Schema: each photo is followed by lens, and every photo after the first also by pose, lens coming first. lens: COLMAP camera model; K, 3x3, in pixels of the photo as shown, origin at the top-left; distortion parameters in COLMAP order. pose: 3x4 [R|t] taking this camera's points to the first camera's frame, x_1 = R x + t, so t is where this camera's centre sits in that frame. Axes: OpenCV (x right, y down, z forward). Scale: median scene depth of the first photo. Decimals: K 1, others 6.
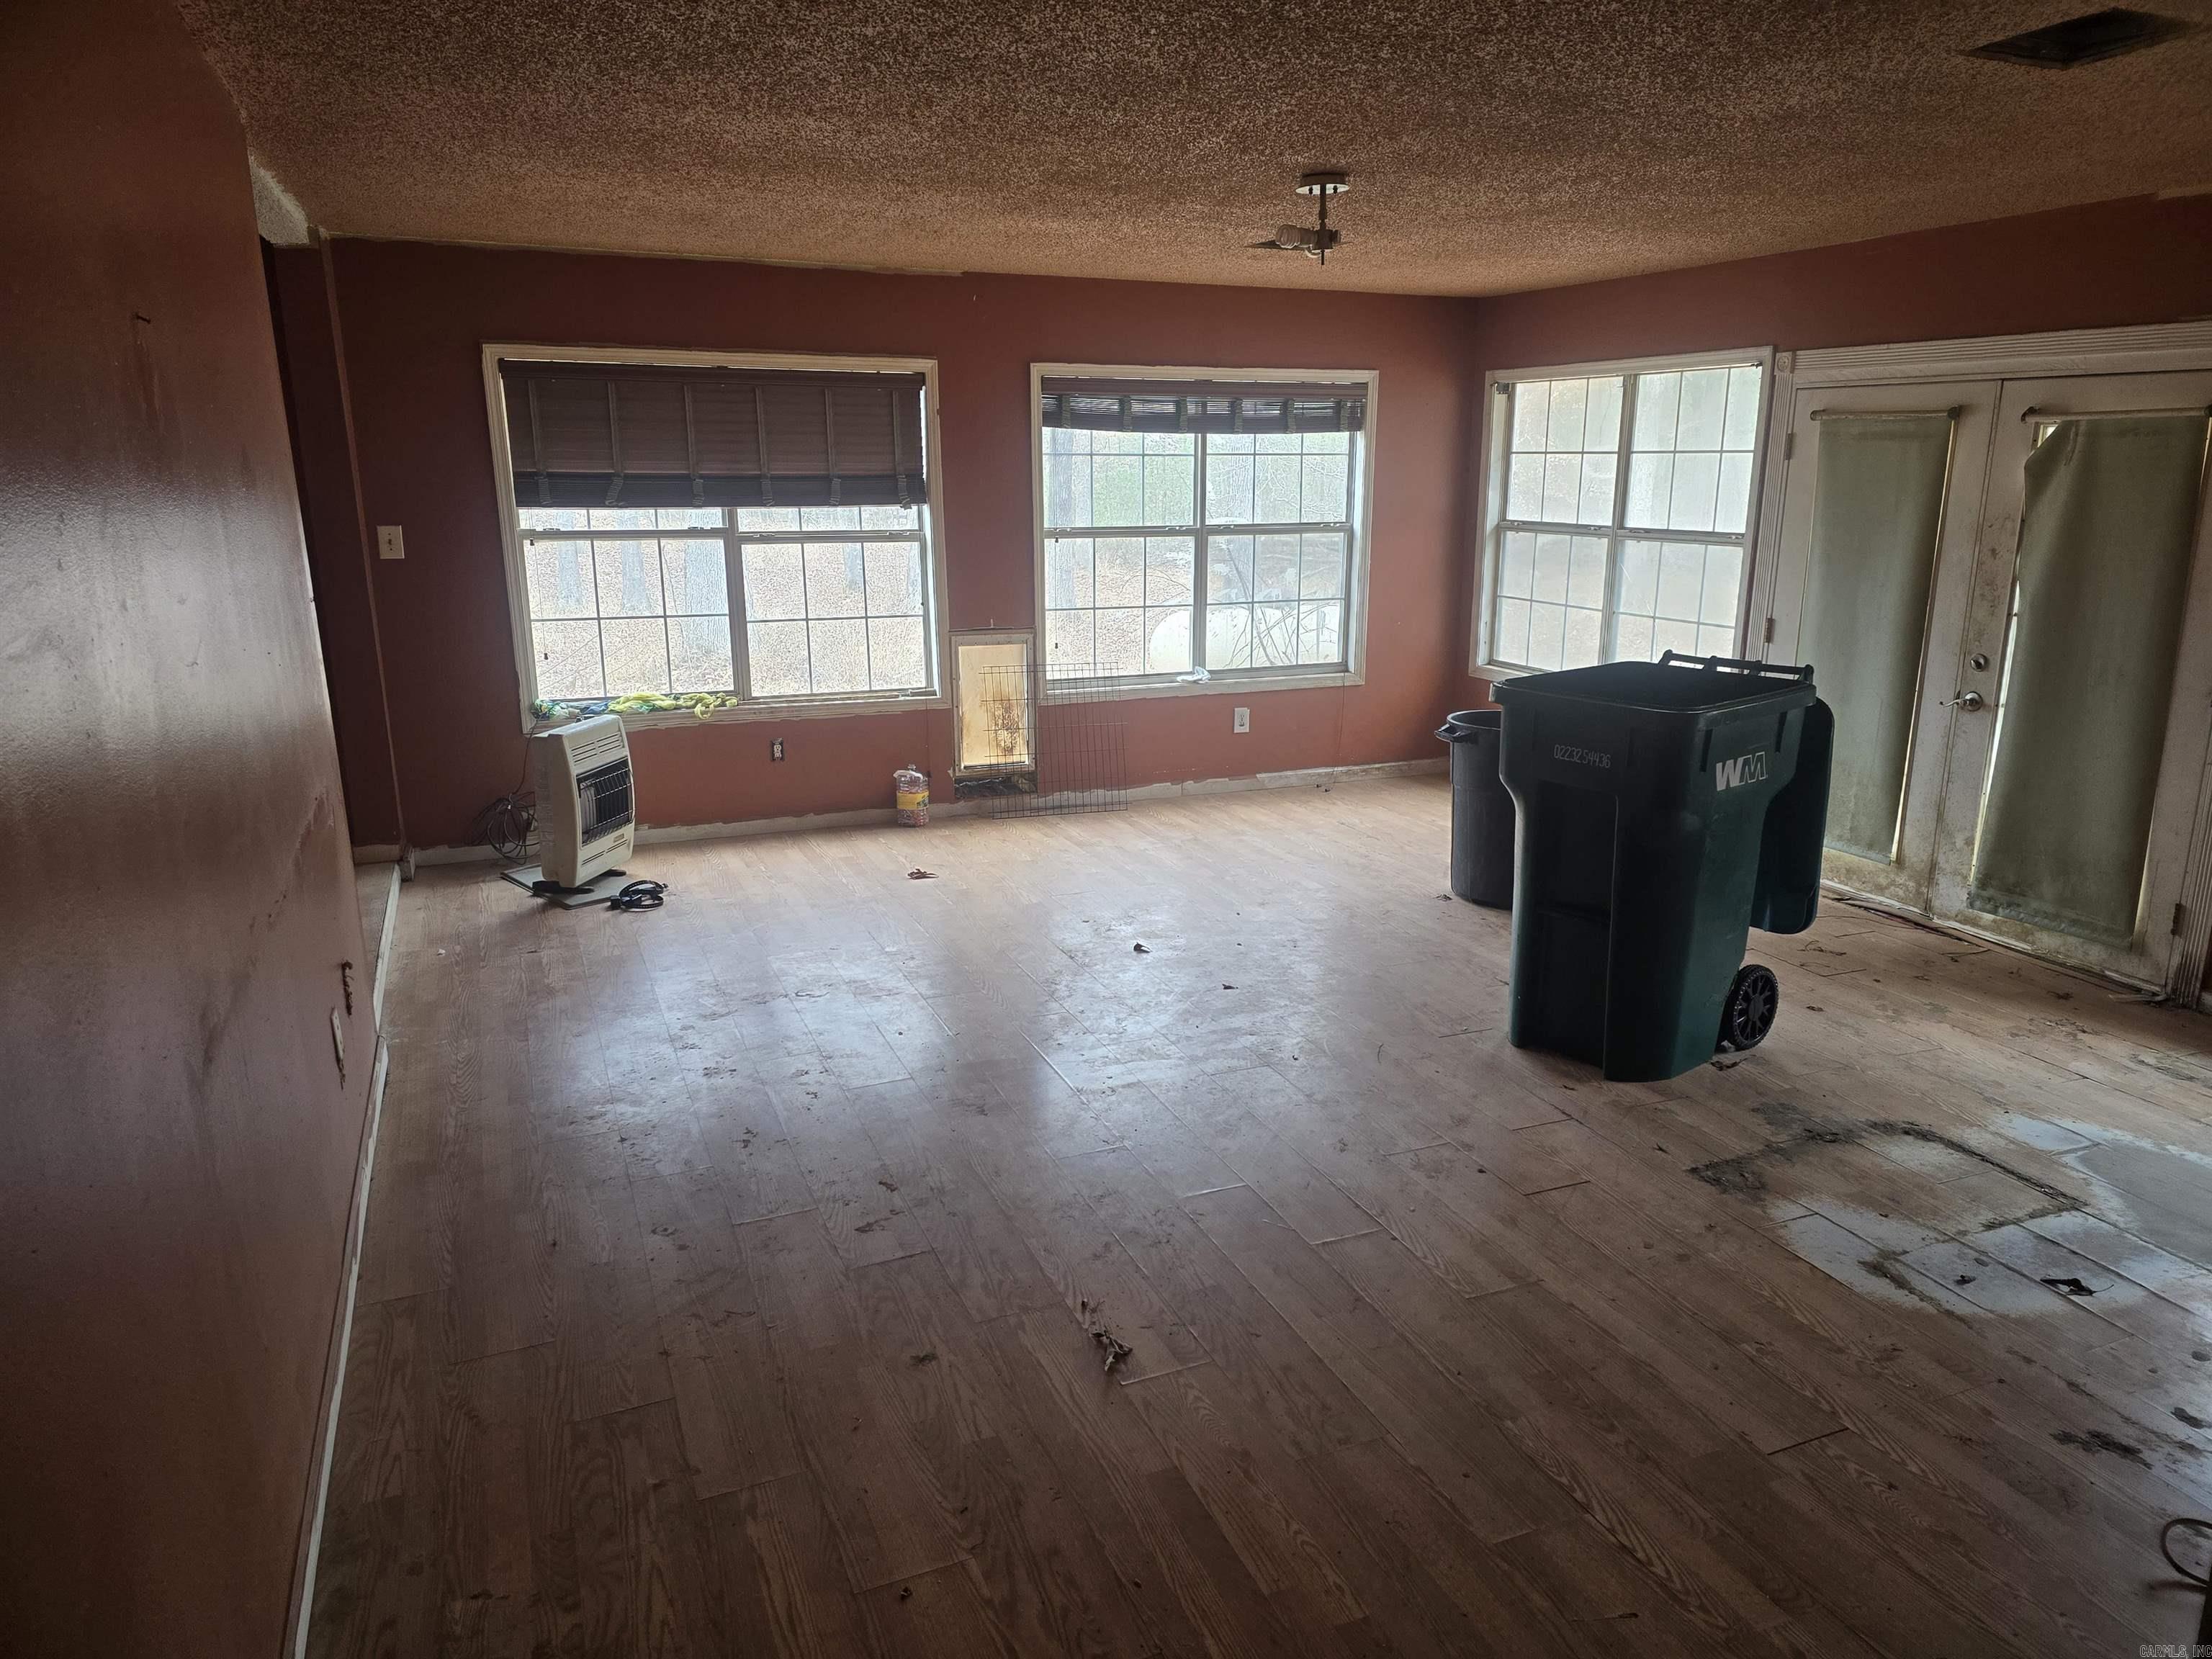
lens RADIAL K [[1514.6, 0, 1153.8], [0, 1514.6, 820.4], [0, 0, 1]] dist [0.069288, -0.034301]
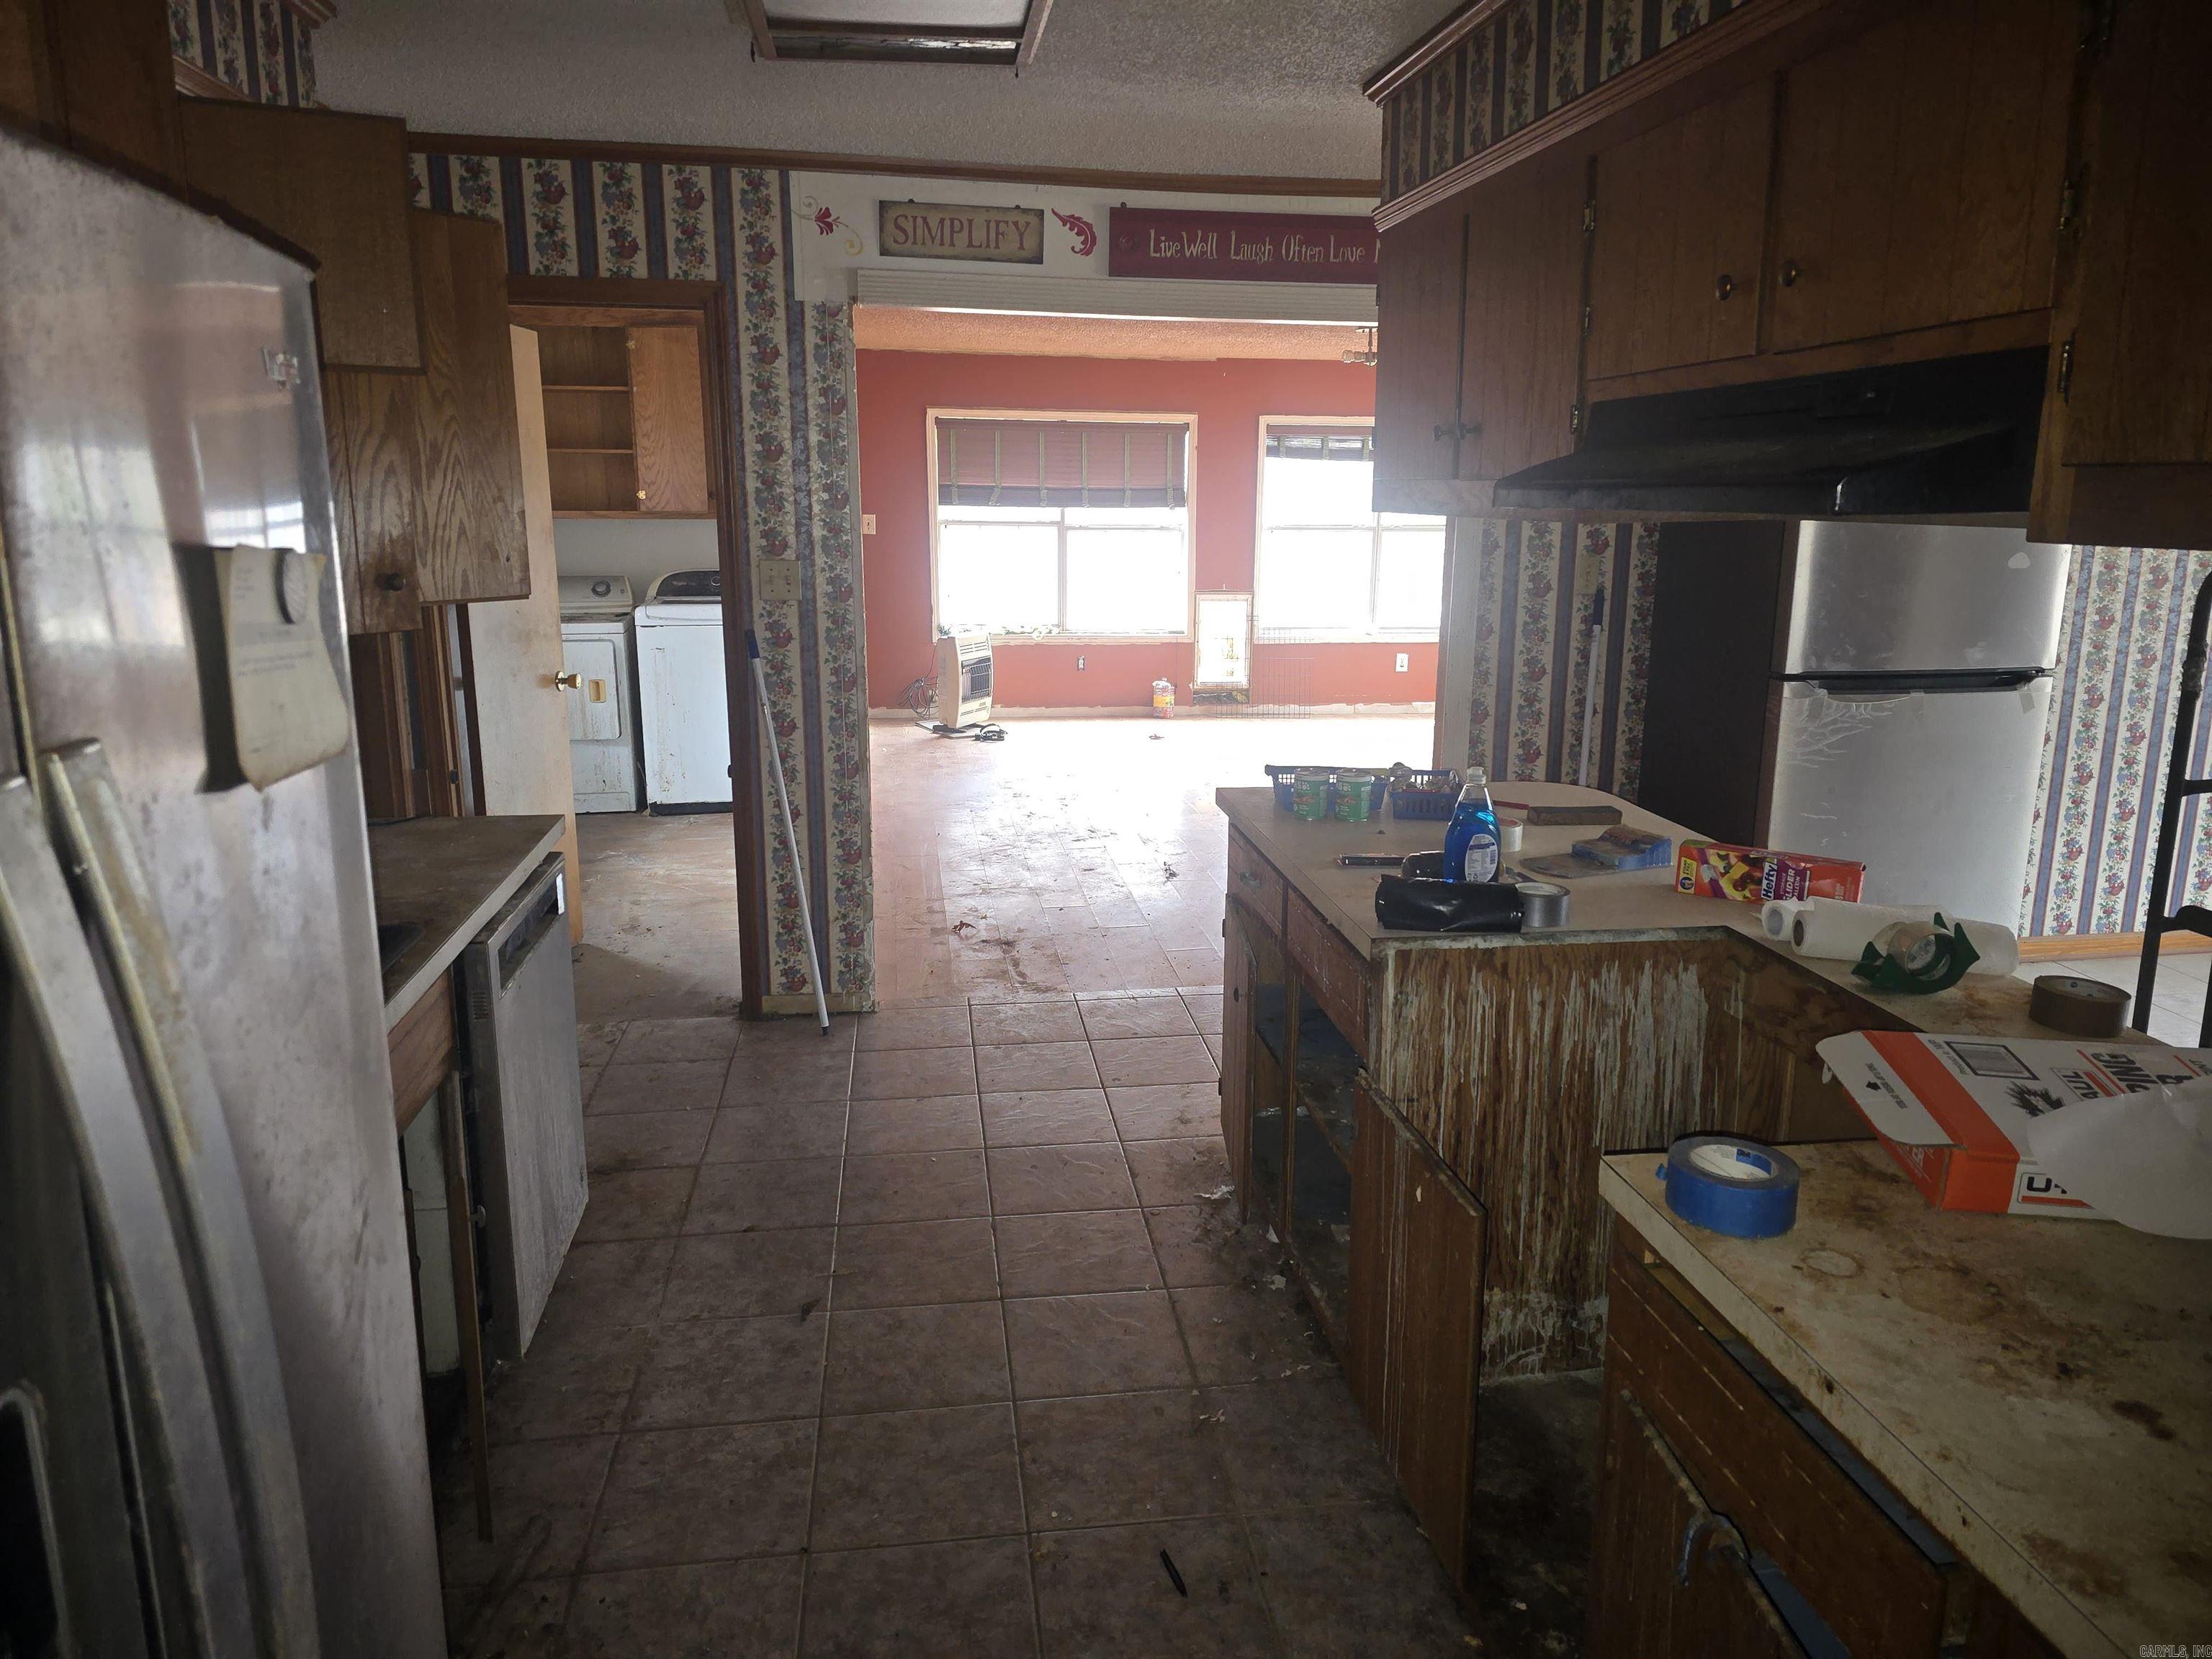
lens RADIAL K [[1514.6, 0, 1150.3], [0, 1514.6, 826.9], [0, 0, 1]] dist [0.069288, -0.034301]
pose [[0.970434, 0.062867, -0.233037, 0.196856], [-0.066304, 0.997775, -0.006937, 0.129129], [0.232082, 0.022183, 0.972443, -0.500497]]
